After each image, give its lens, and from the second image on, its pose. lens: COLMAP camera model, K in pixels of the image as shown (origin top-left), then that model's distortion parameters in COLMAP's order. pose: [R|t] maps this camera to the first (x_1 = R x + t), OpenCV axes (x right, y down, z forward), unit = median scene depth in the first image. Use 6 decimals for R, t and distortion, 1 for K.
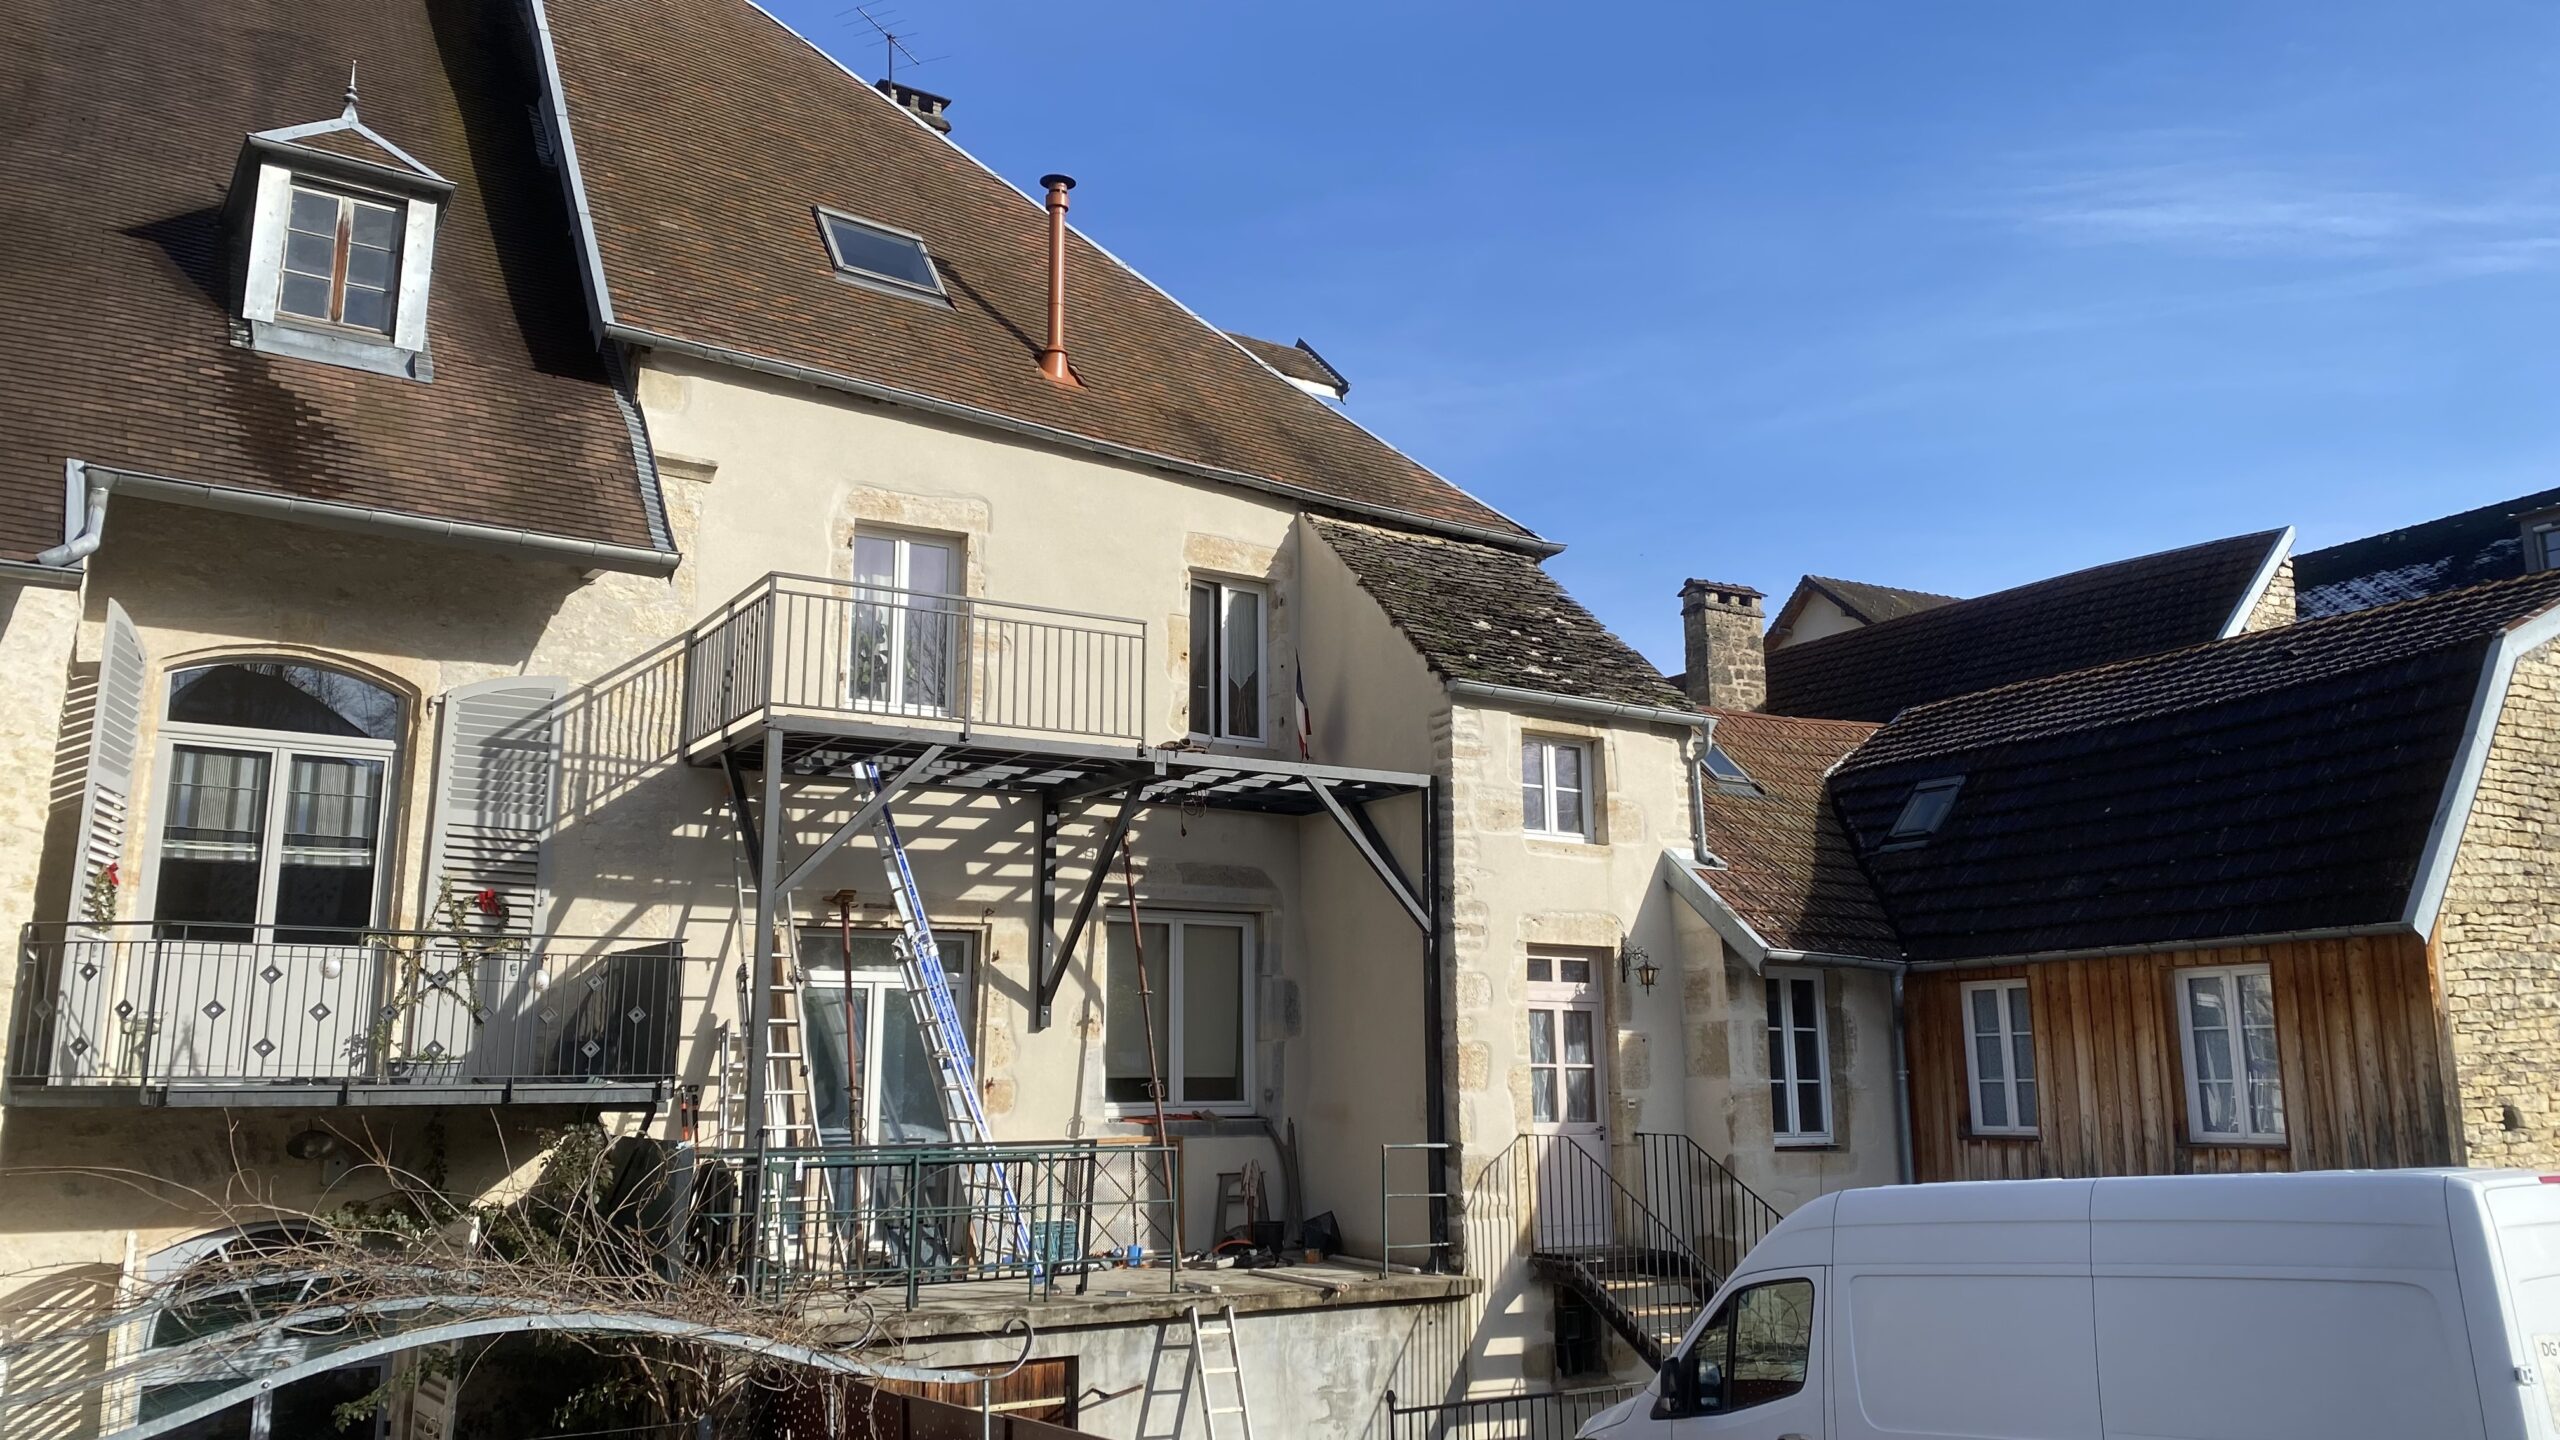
lens RADIAL K [[1952.3, 0, 1285.5], [0, 1952.3, 699.1], [0, 0, 1]] dist [0.031698, -0.021755]
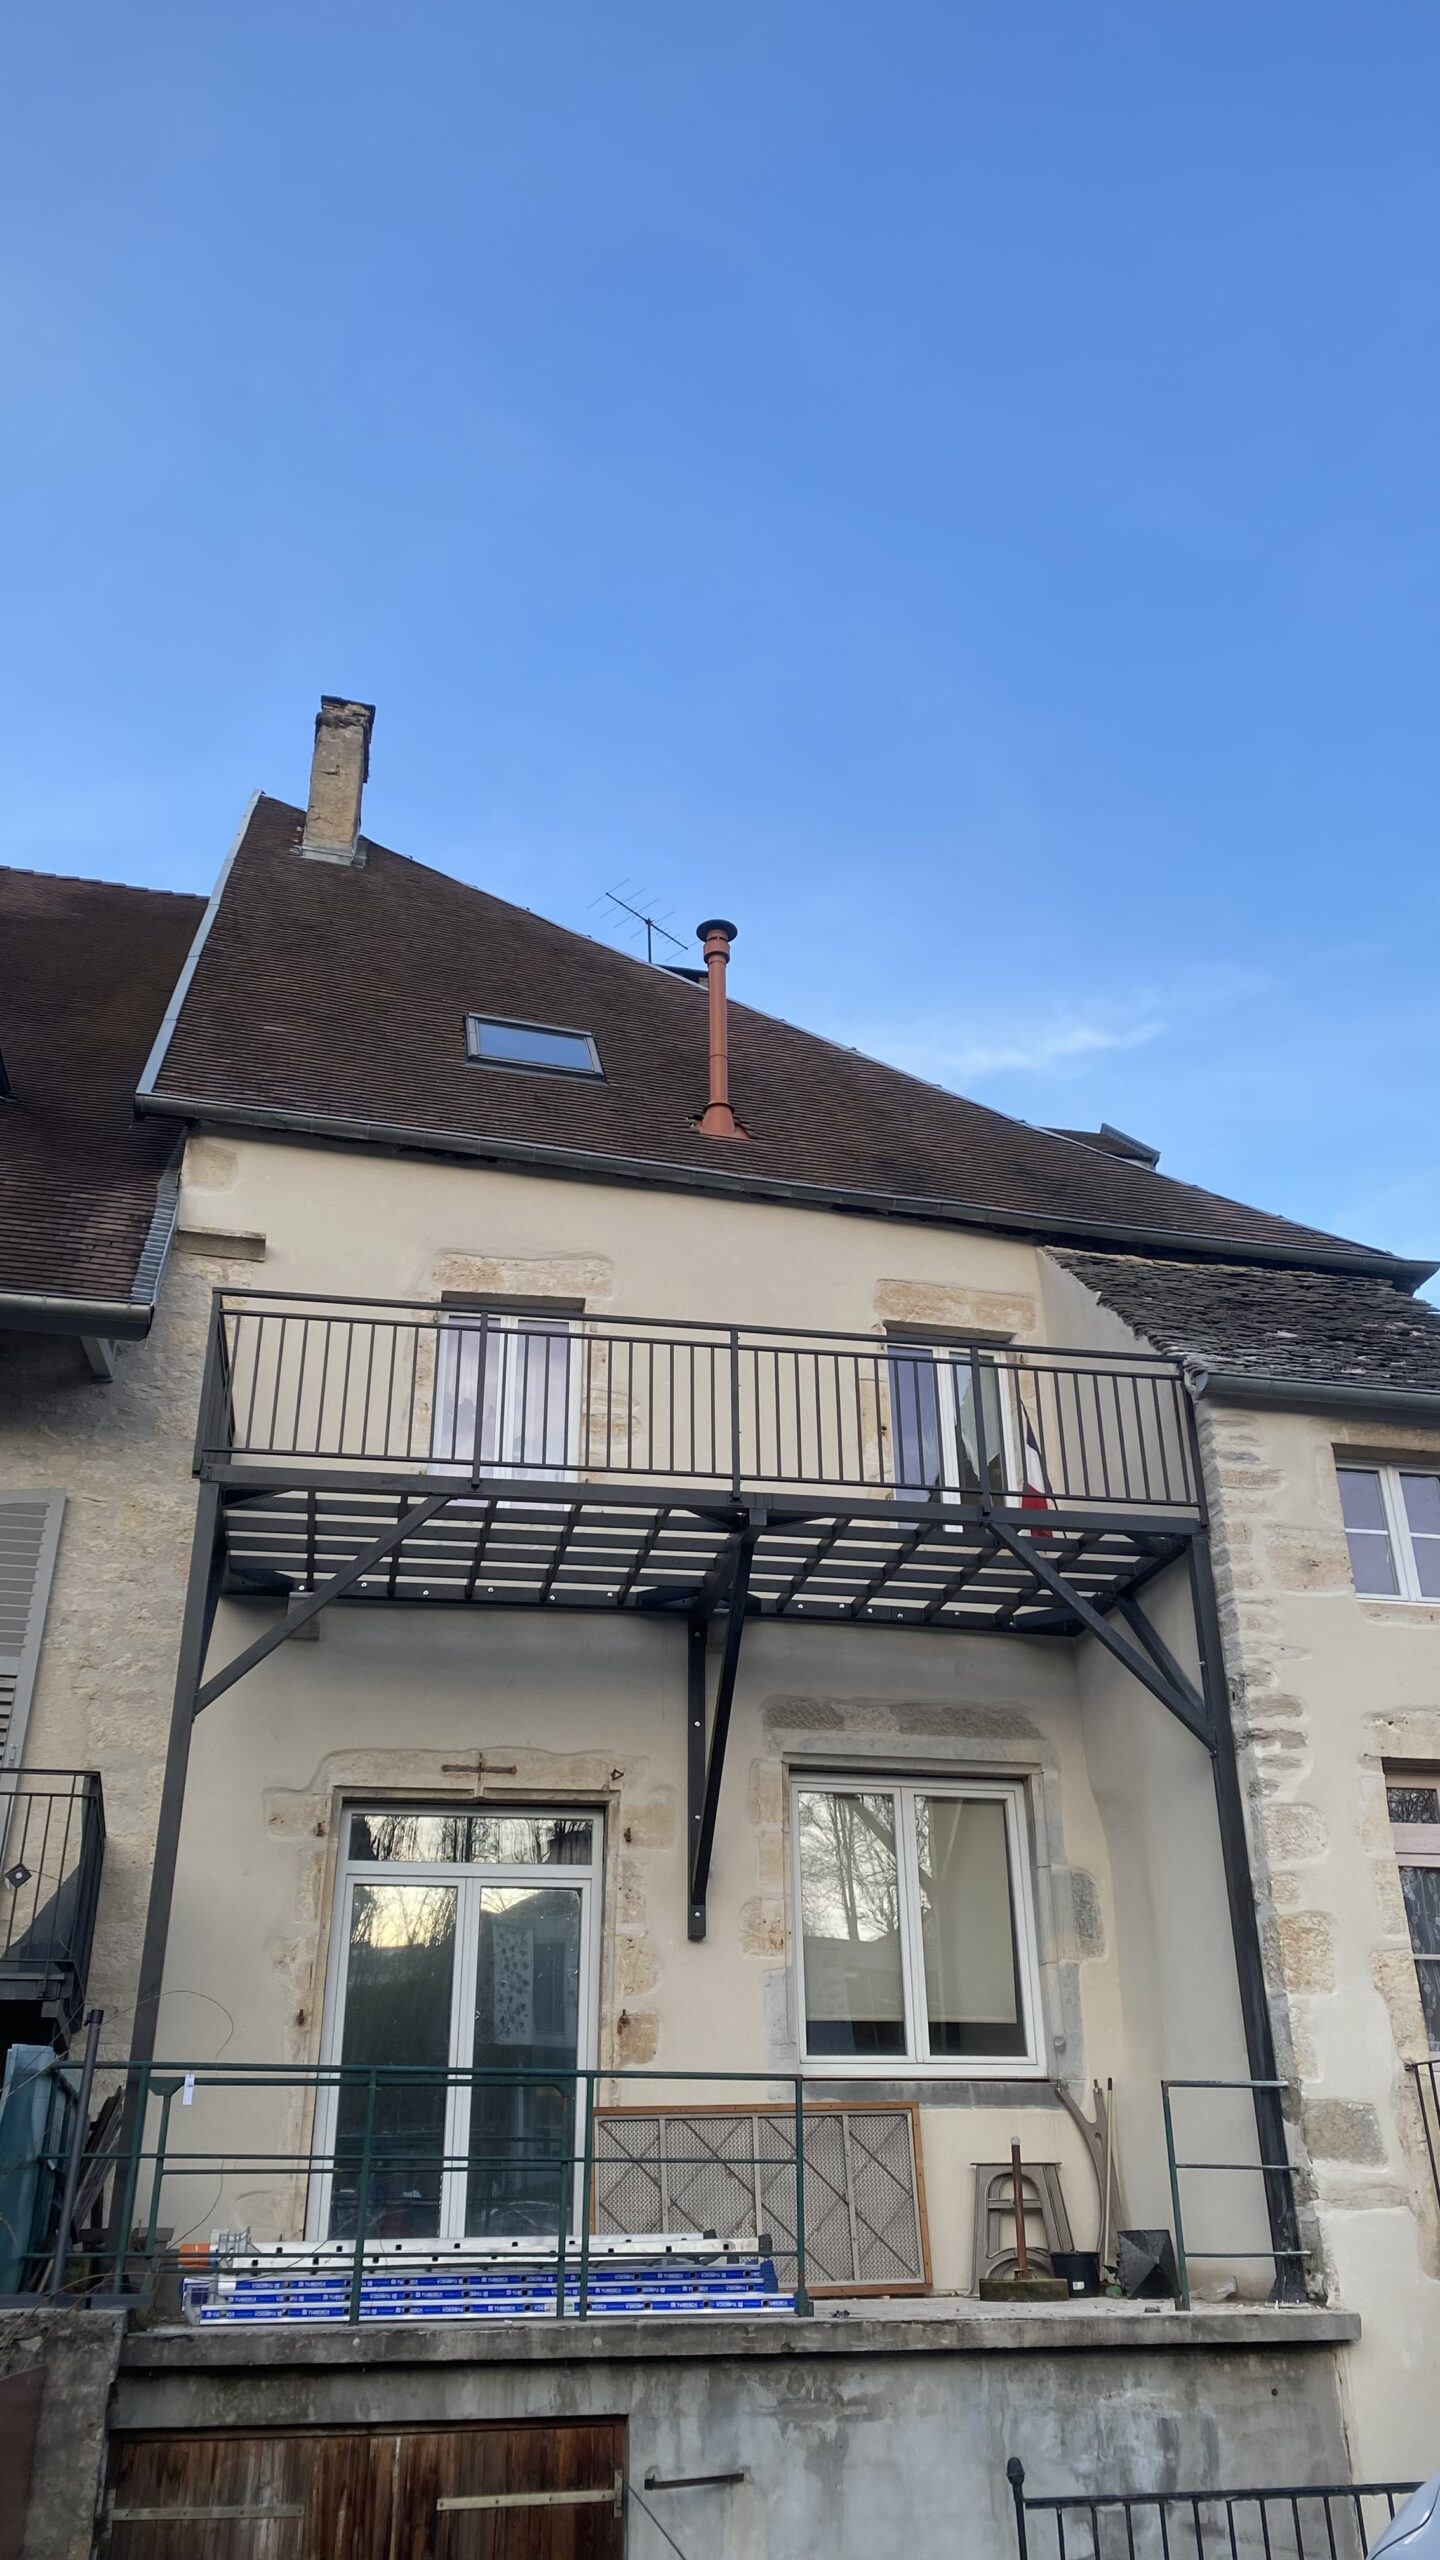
lens RADIAL K [[1952.3, 0, 736.3], [0, 1952.3, 1282.0], [0, 0, 1]] dist [0.031698, -0.021755]
pose [[0.942819, -0.153572, -0.295819, 0.139038], [0.071945, 0.960373, -0.269271, 0.132909], [0.325449, 0.232592, 0.916506, 0.293675]]
